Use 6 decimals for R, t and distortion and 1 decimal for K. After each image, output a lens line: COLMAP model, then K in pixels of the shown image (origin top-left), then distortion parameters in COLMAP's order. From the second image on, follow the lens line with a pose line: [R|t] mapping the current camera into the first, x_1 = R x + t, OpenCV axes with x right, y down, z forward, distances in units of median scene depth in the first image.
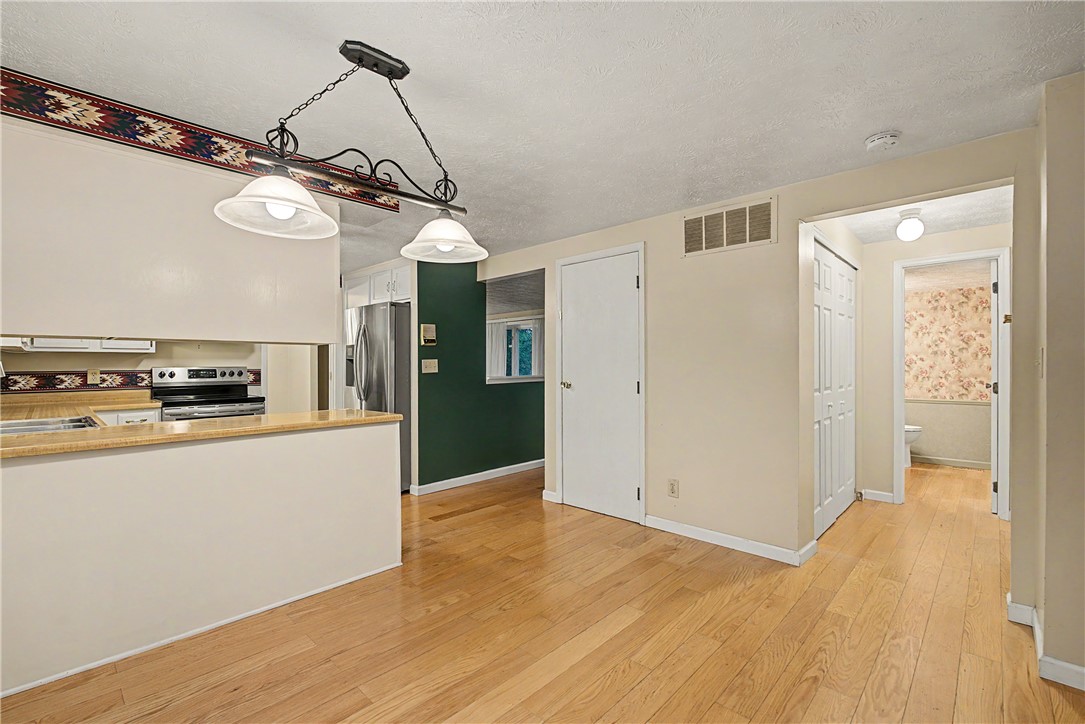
lens RADIAL K [[479.9, 0, 542.5], [0, 479.9, 362.0], [0, 0, 1]] dist [-0.003228, -0.000480]
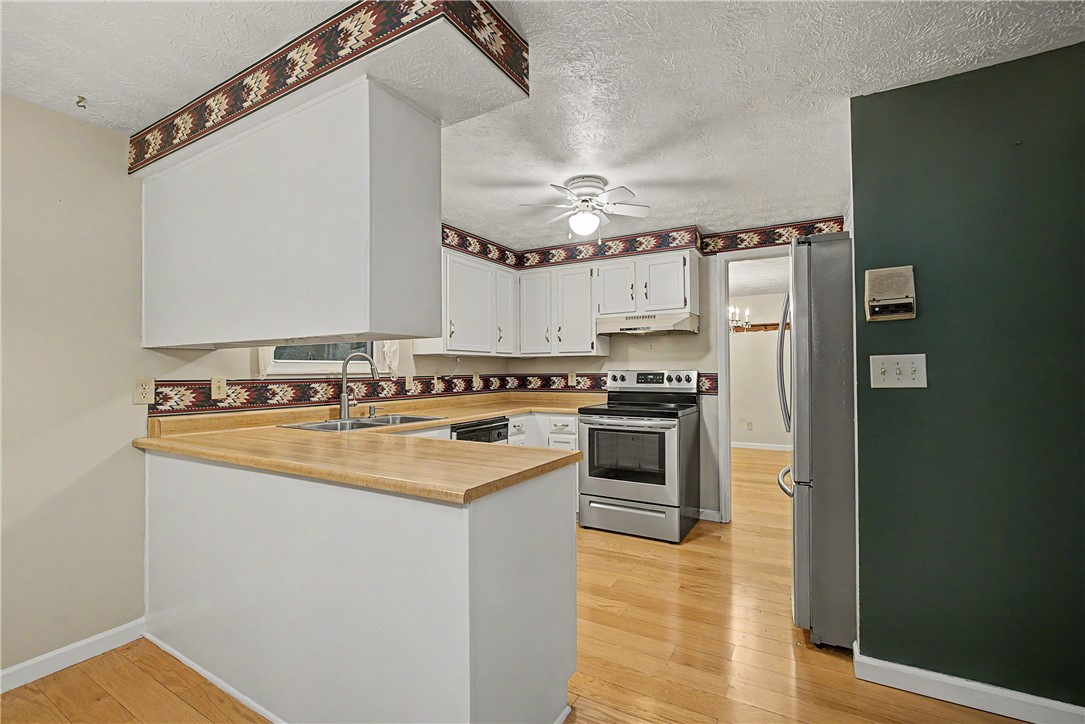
lens RADIAL K [[479.9, 0, 542.5], [0, 479.9, 362.0], [0, 0, 1]] dist [-0.003228, -0.000480]
pose [[0.222183, -0.013510, -0.974911, 0.097213], [0.006757, 0.999901, -0.012317, 0.004601], [0.974982, -0.003850, 0.222252, 0.626705]]
